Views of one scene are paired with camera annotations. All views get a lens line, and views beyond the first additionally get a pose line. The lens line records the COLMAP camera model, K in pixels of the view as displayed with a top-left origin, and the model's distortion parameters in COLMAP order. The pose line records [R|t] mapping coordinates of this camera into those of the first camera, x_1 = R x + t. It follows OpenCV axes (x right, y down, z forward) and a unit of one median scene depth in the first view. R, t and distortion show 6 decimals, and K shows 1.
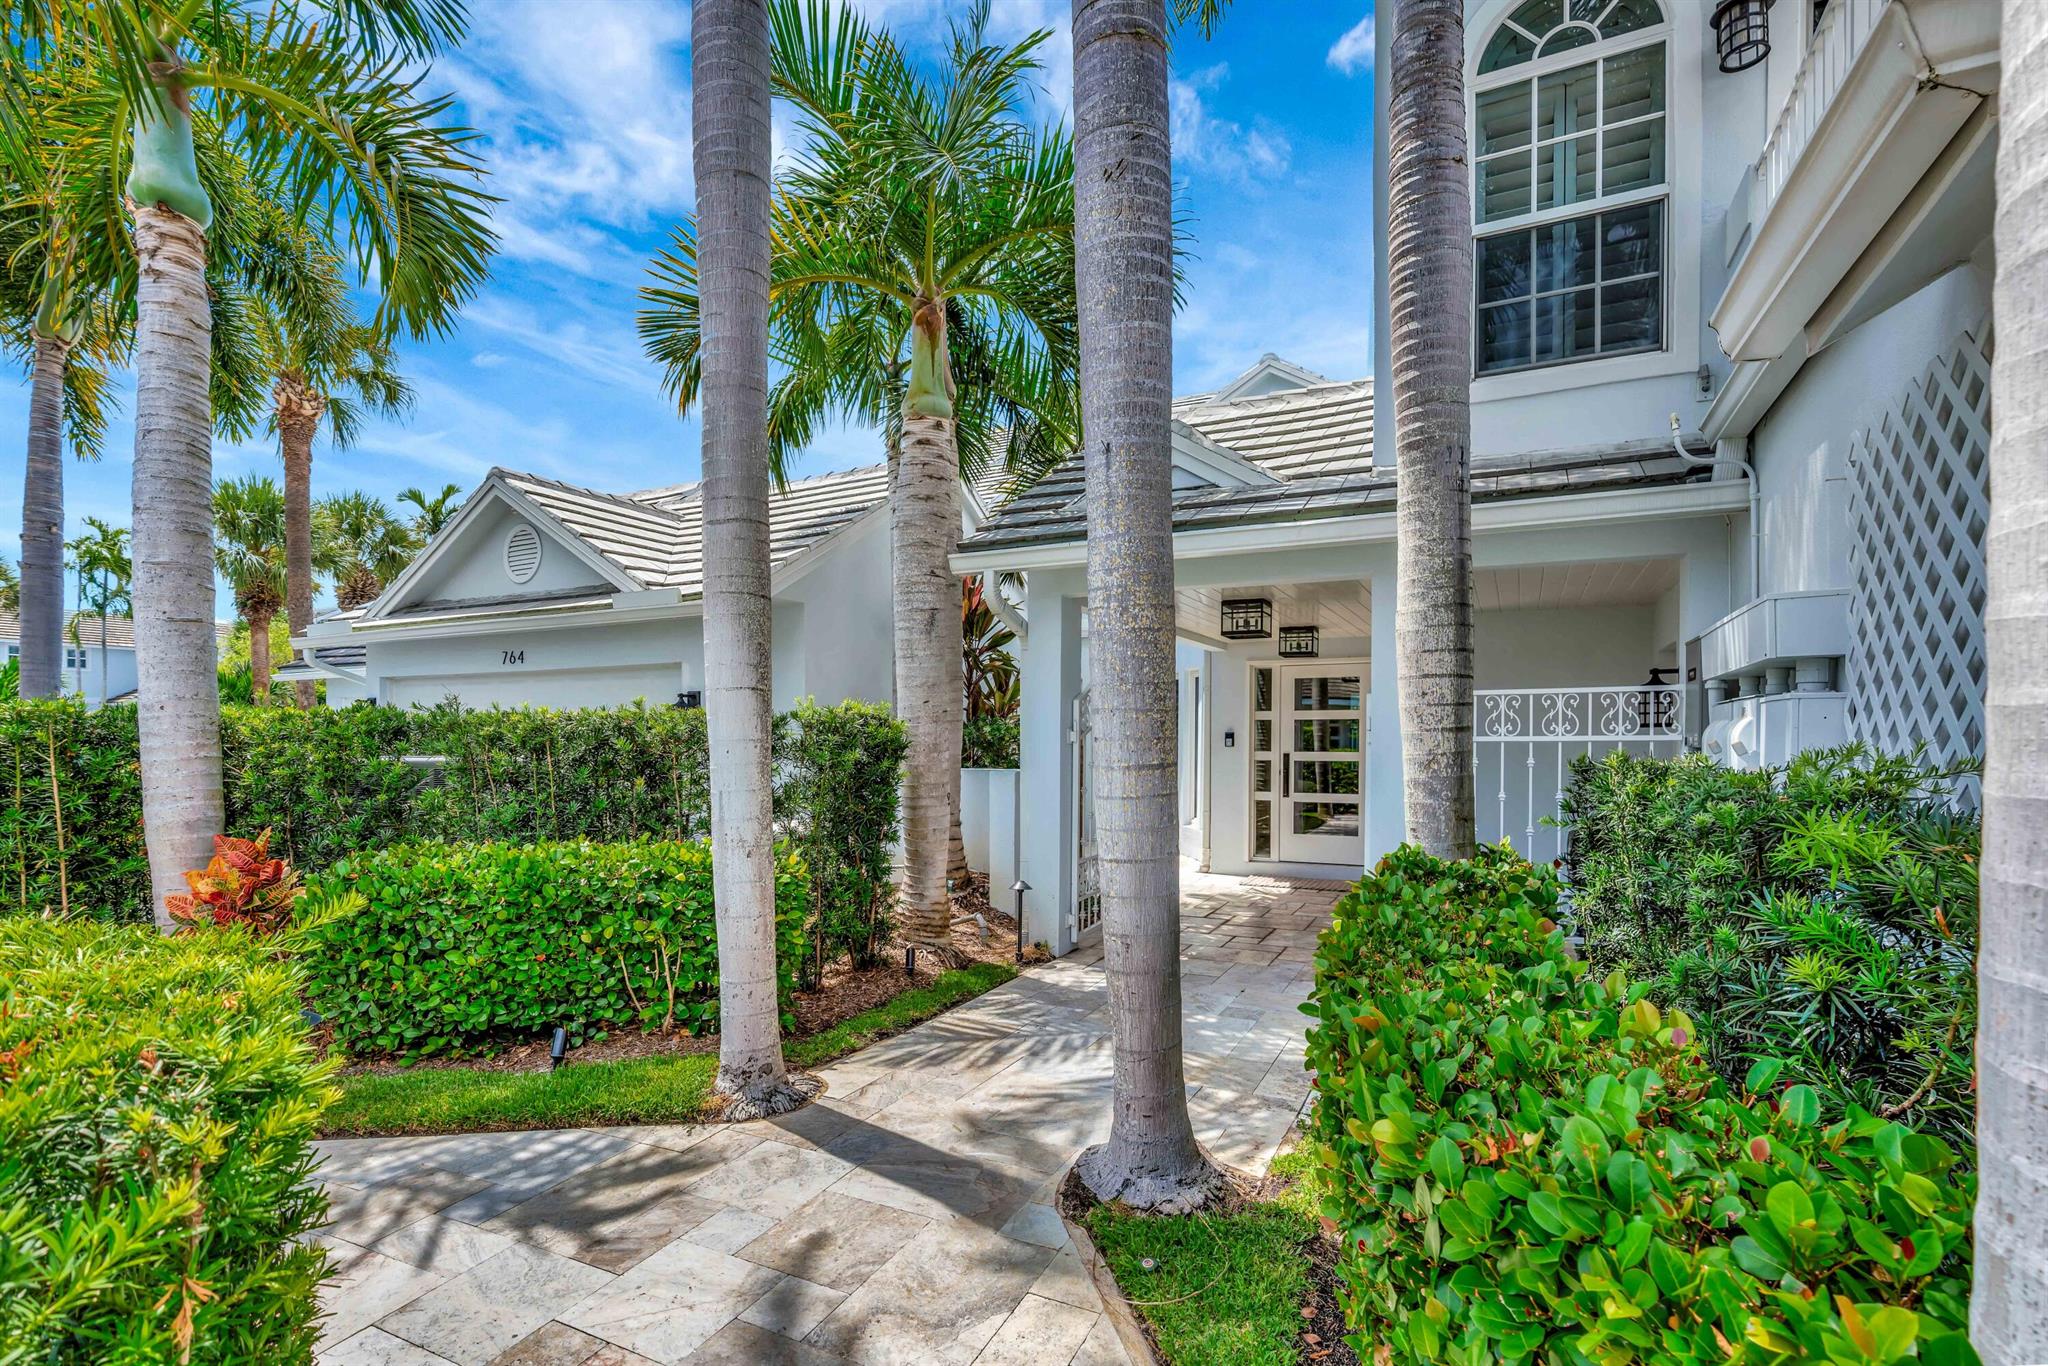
lens RADIAL K [[940.6, 0, 1025.4], [0, 940.6, 737.8], [0, 0, 1]] dist [-0.001574, 0.016755]
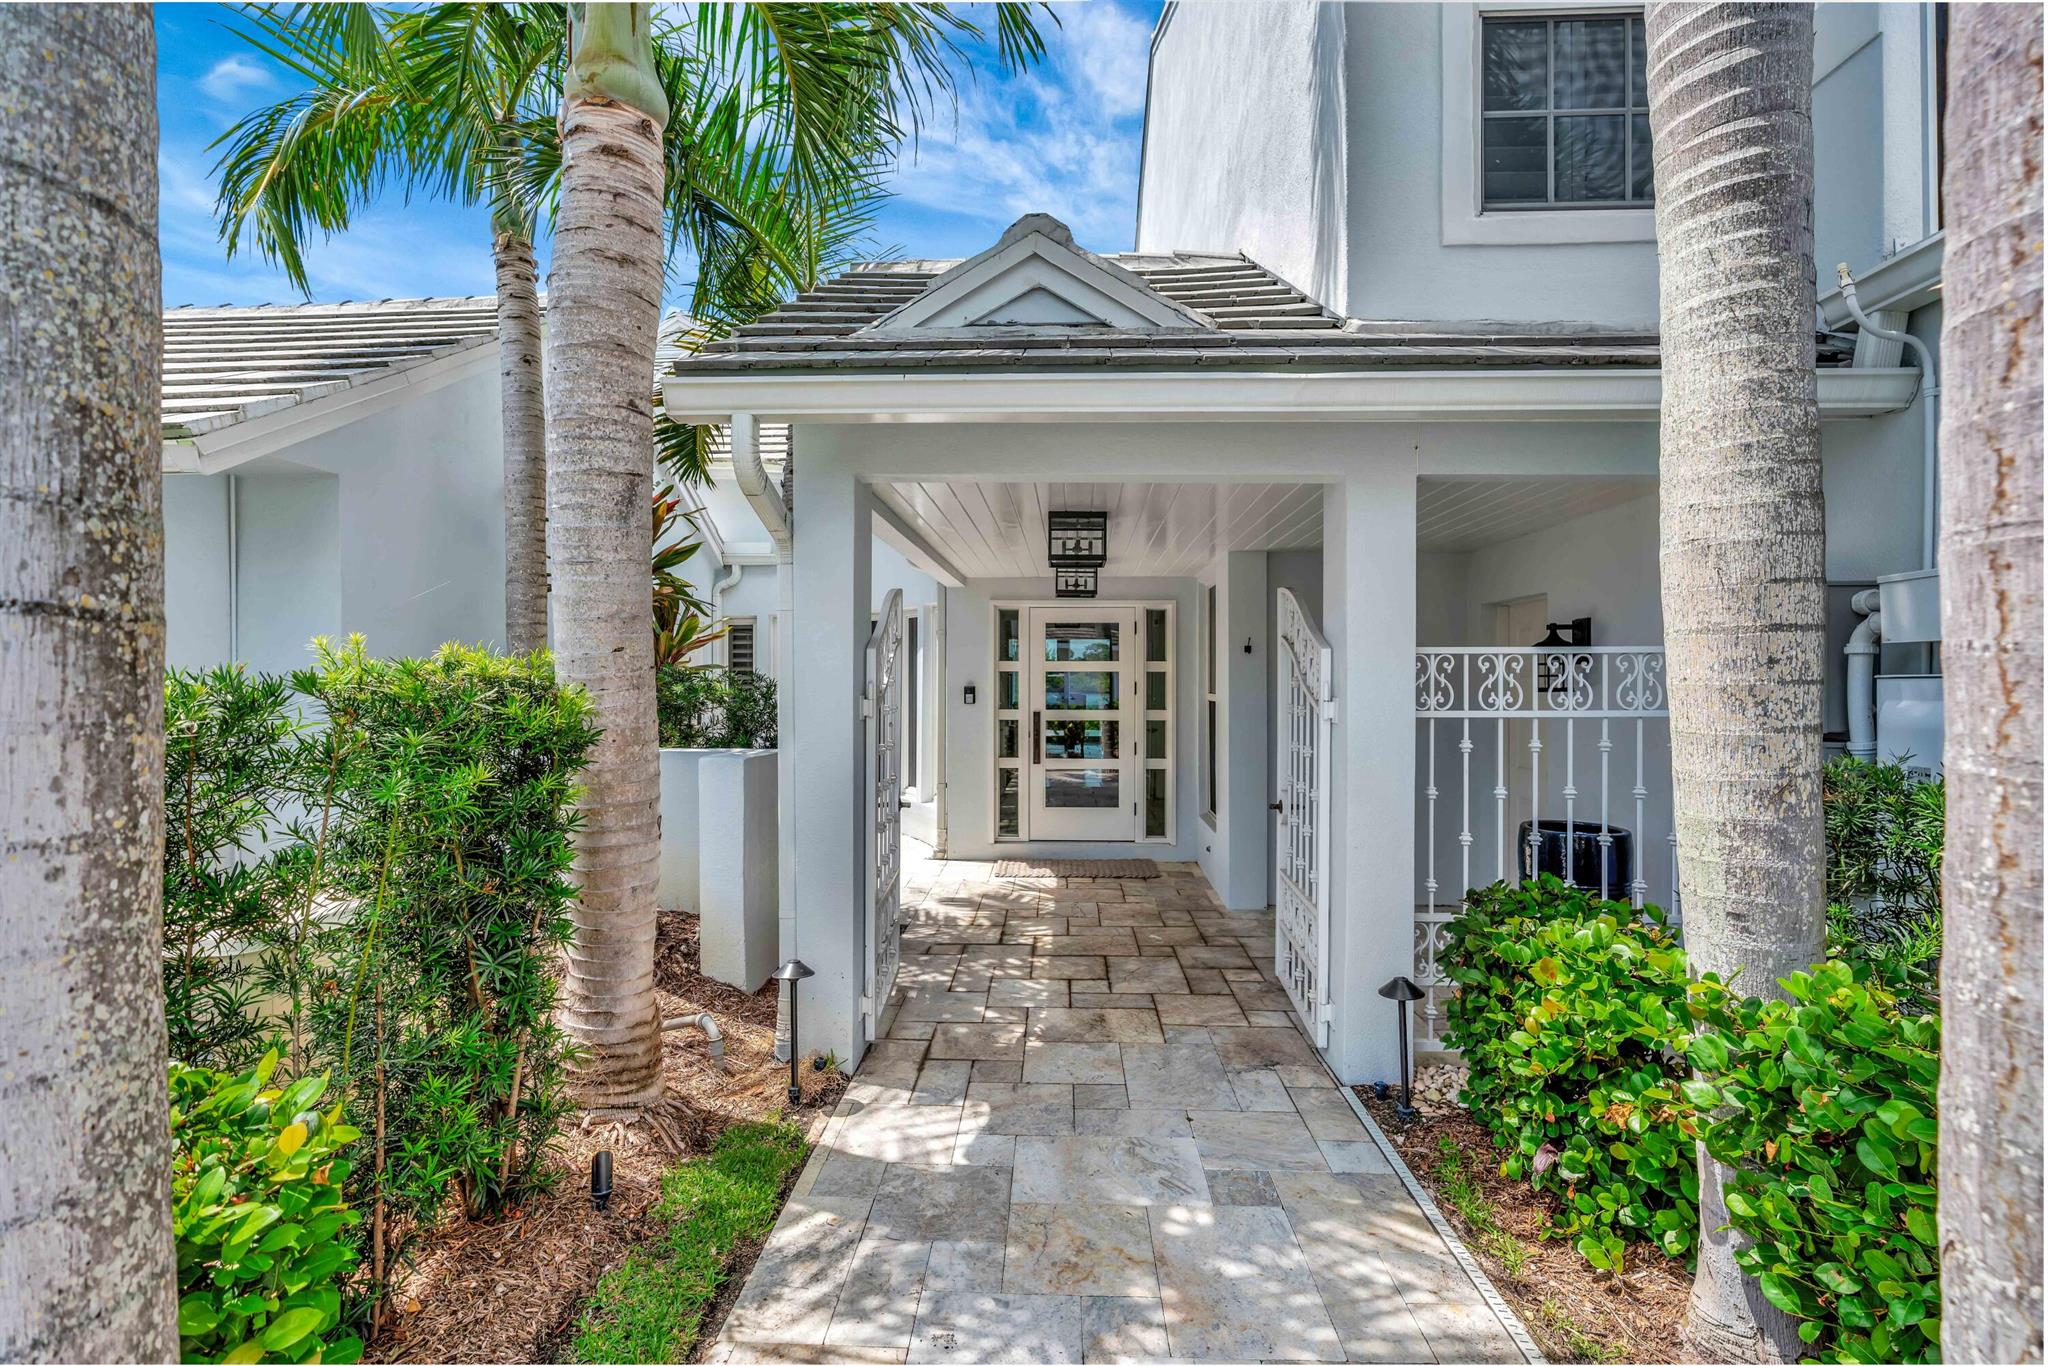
lens RADIAL K [[906.6, 0, 1027.5], [0, 906.6, 686.3], [0, 0, 1]] dist [-0.016104, 0.006871]
pose [[0.913477, -0.001579, 0.406888, -0.100956], [-0.002189, 0.999959, 0.008794, -0.022439], [-0.406885, -0.008924, 0.913436, 0.440034]]
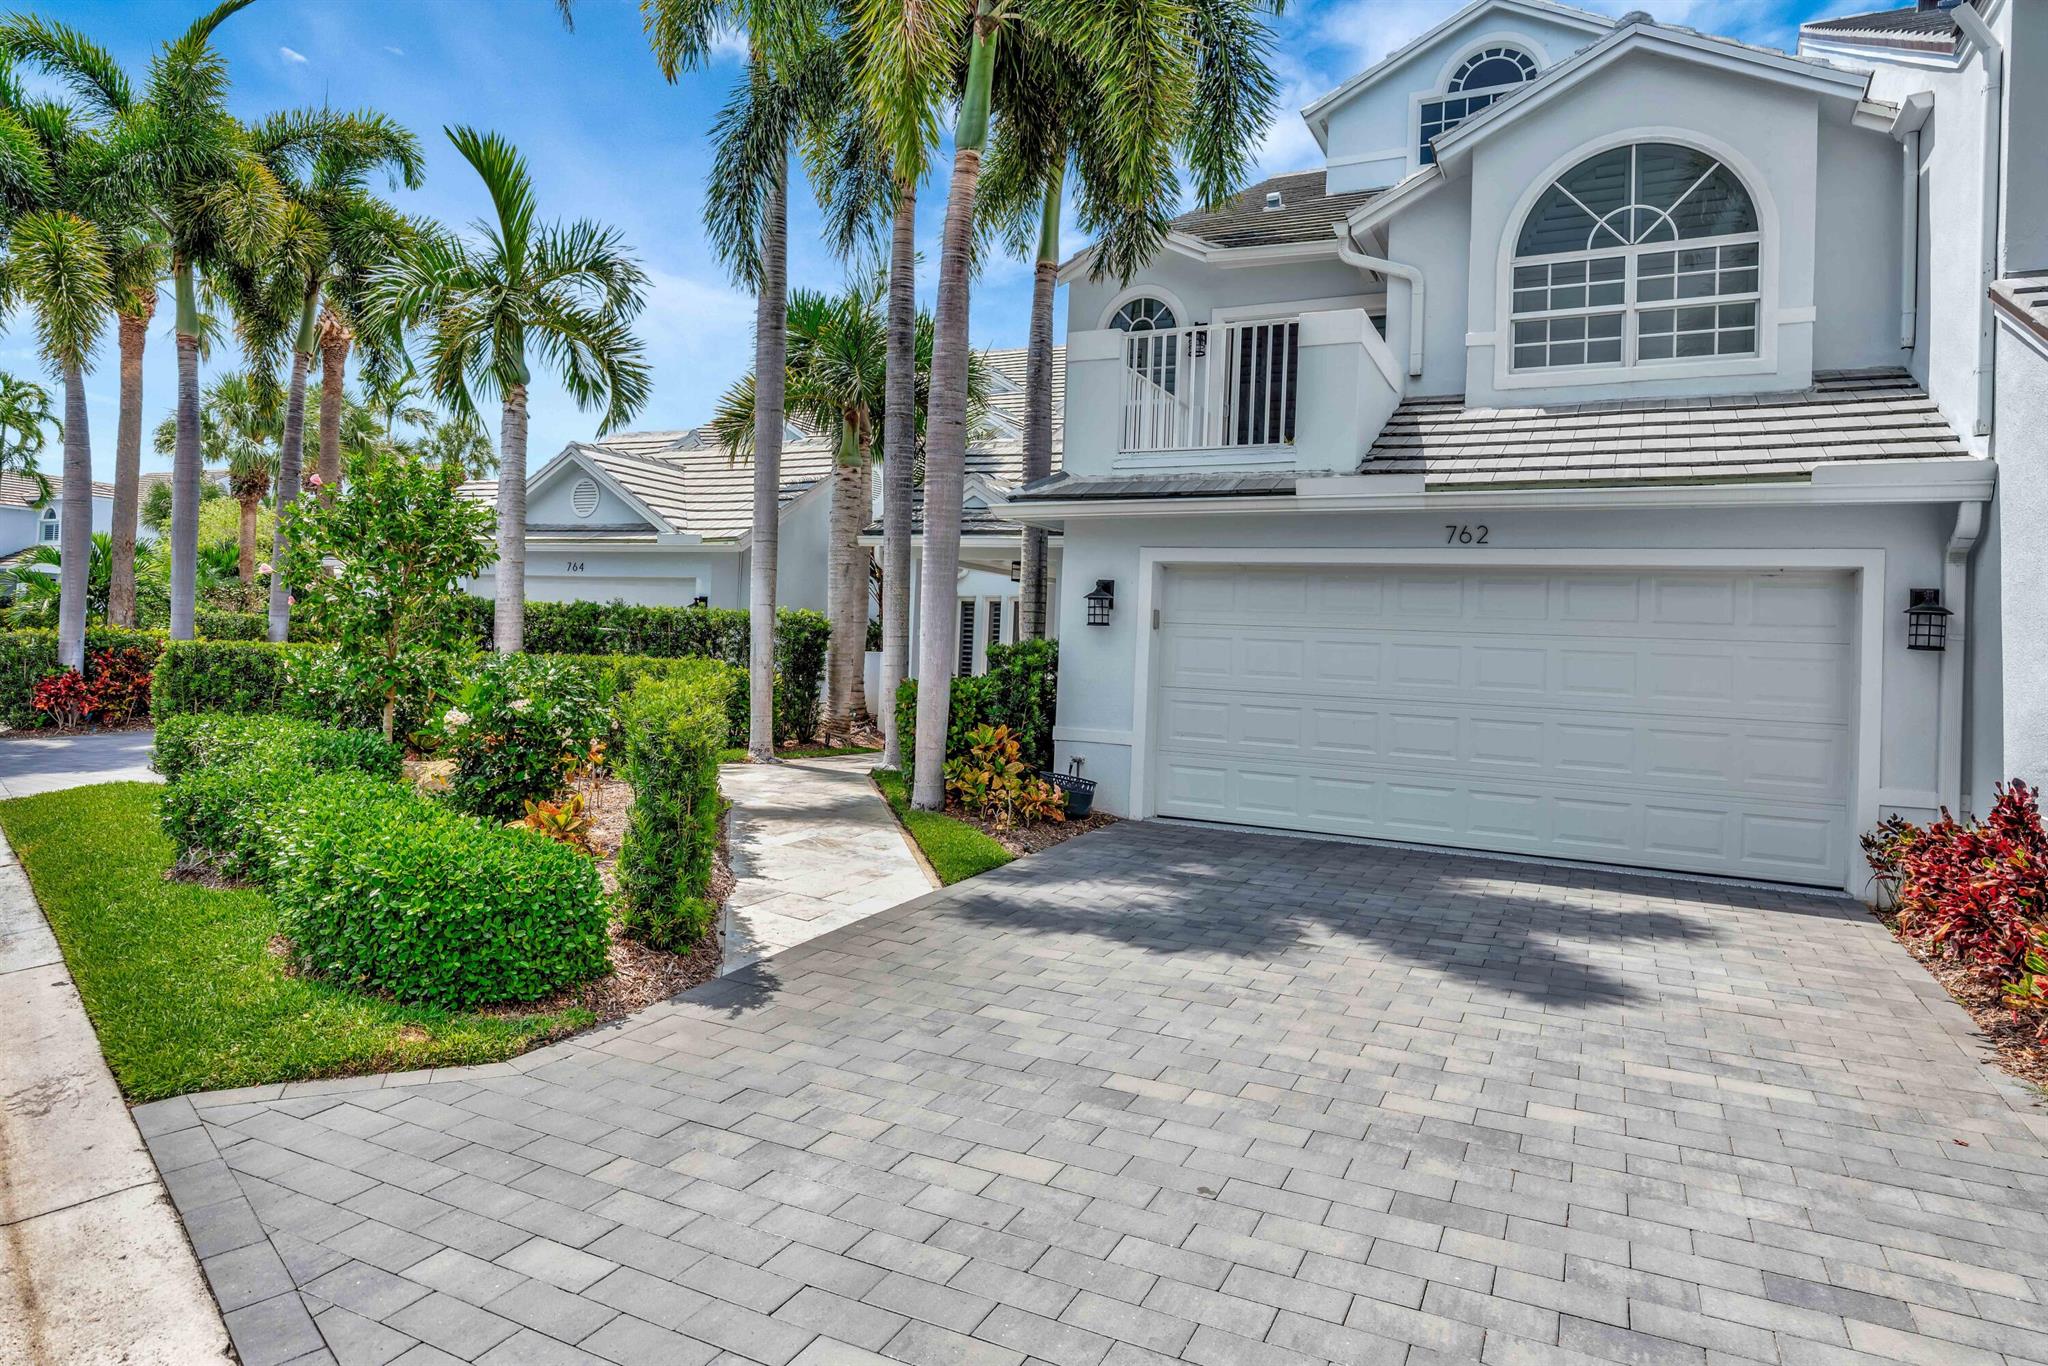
lens RADIAL K [[1195.2, 0, 1015.1], [0, 1195.2, 629.1], [0, 0, 1]] dist [0.010941, 0.000622]
pose [[0.998942, 0.045709, 0.005020, 0.239316], [-0.045596, 0.998746, -0.020692, 0.034070], [-0.005959, 0.020442, 0.999773, -1.466076]]
